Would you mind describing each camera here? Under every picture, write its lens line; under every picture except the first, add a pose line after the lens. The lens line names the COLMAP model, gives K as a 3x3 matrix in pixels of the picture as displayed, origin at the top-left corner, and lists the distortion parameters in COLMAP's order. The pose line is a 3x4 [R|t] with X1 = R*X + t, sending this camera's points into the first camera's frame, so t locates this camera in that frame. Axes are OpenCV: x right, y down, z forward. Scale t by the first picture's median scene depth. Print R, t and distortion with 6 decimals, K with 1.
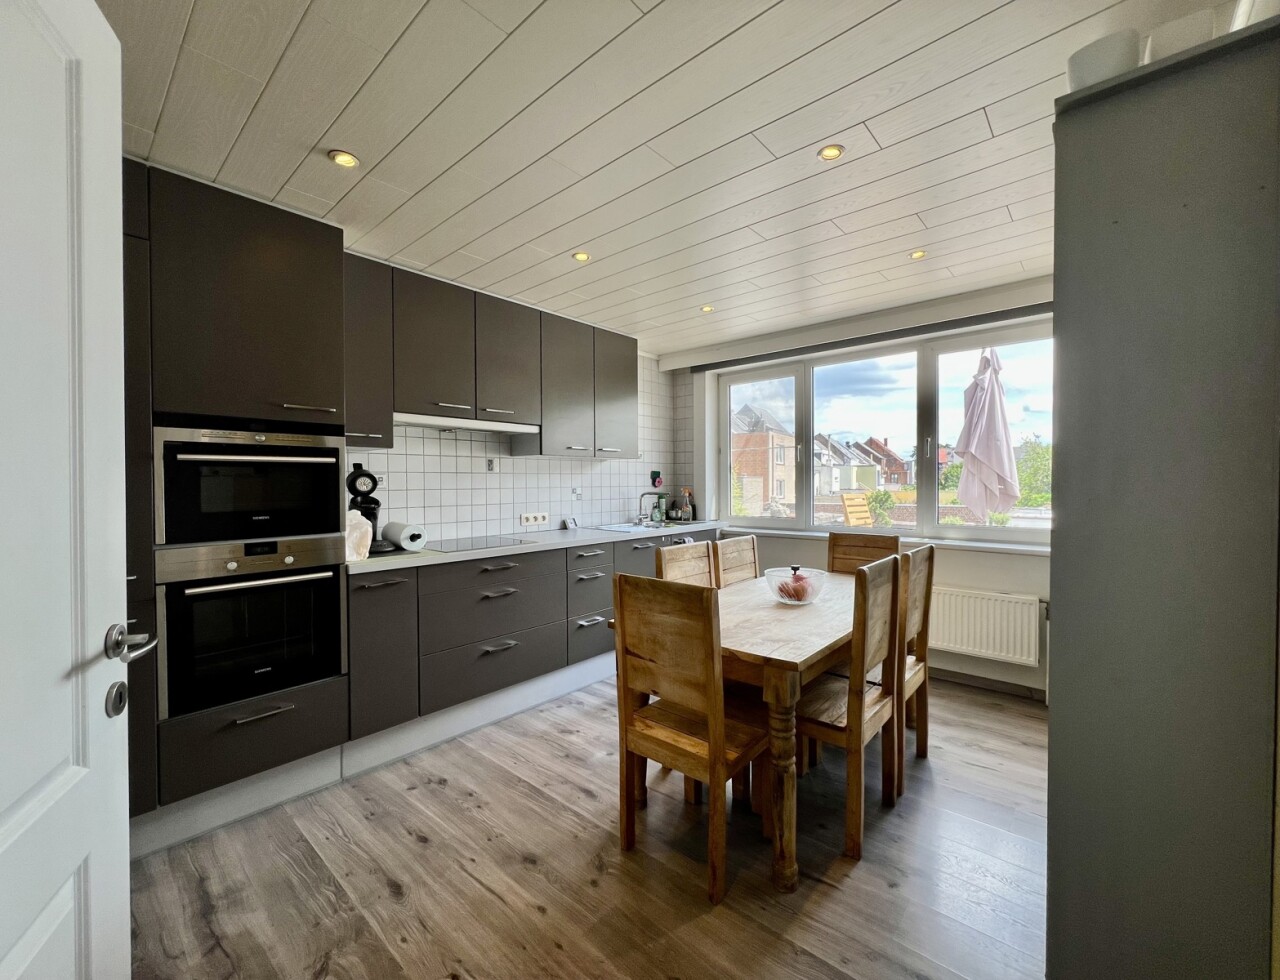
lens RADIAL K [[524.2, 0, 653.3], [0, 524.2, 488.5], [0, 0, 1]] dist [0.003258, -0.000275]
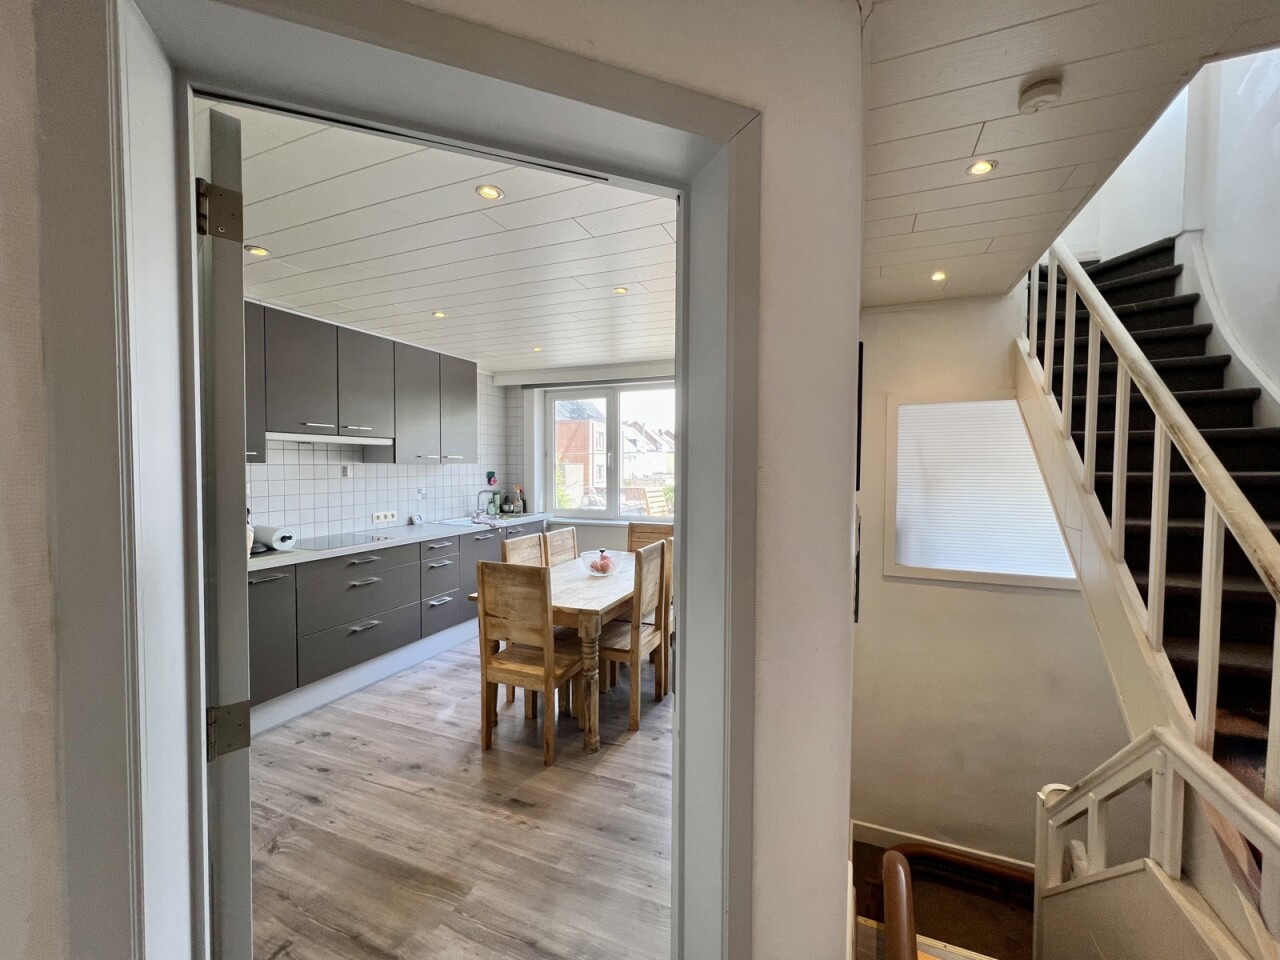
lens RADIAL K [[517.4, 0, 636.2], [0, 517.4, 478.8], [0, 0, 1]] dist [0.005359, 0.000685]
pose [[0.953315, -0.002273, 0.301969, -0.067620], [-0.002587, 0.999874, 0.015693, -0.068903], [-0.301966, -0.015742, 0.953189, -0.379567]]
